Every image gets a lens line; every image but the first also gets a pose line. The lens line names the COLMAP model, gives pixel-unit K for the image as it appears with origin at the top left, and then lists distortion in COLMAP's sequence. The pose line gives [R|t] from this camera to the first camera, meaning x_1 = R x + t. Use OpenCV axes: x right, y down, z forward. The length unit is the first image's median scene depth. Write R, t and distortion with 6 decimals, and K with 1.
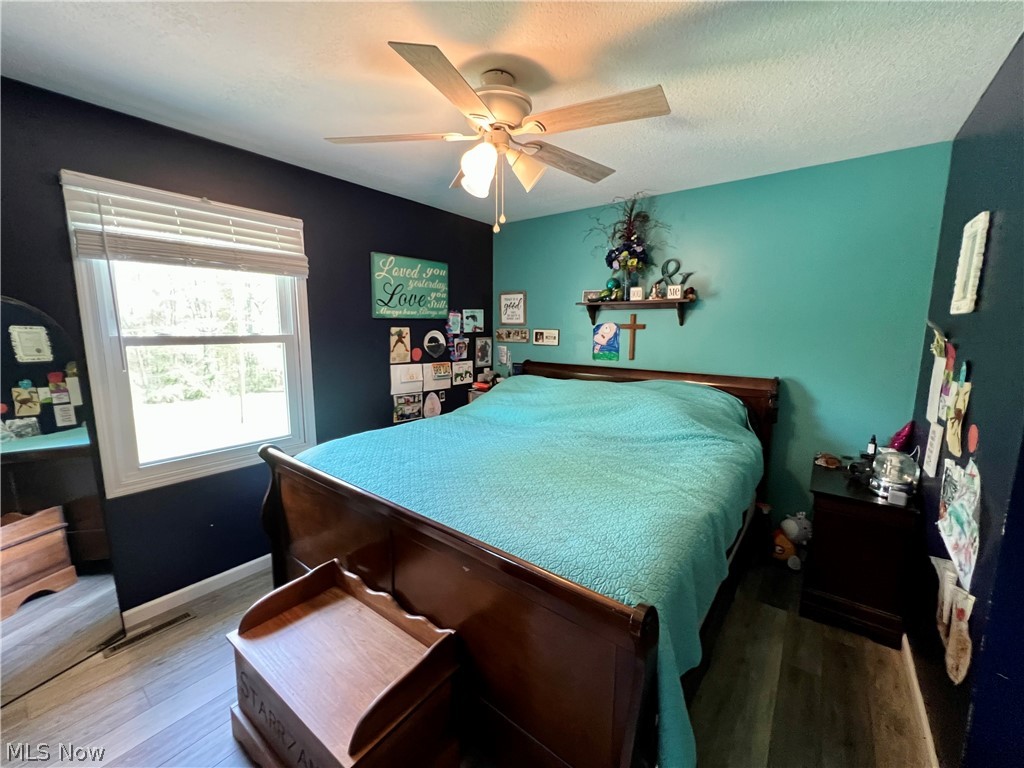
lens RADIAL K [[410.1, 0, 513.7], [0, 410.1, 383.8], [0, 0, 1]] dist [-0.000545, -0.000018]
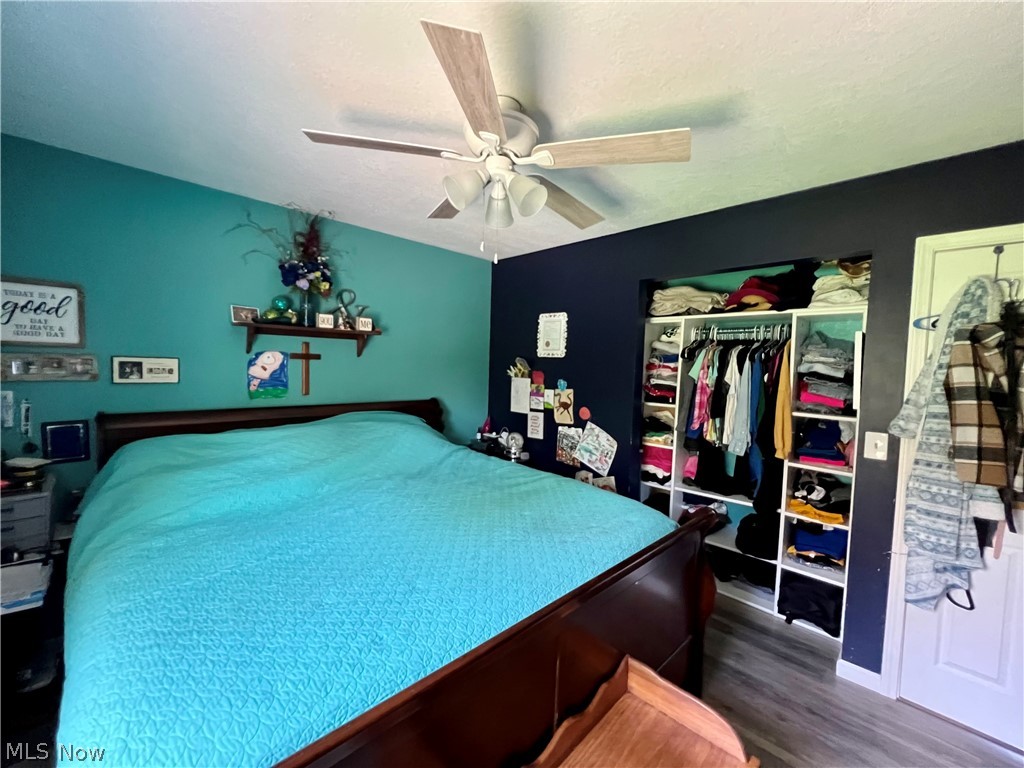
lens RADIAL K [[410.1, 0, 513.4], [0, 410.1, 385.3], [0, 0, 1]] dist [-0.000545, -0.000018]
pose [[0.134710, -0.060154, 0.989057, -0.485079], [0.107897, 0.993111, 0.045705, -0.068702], [-0.984993, 0.100559, 0.140272, 0.437172]]
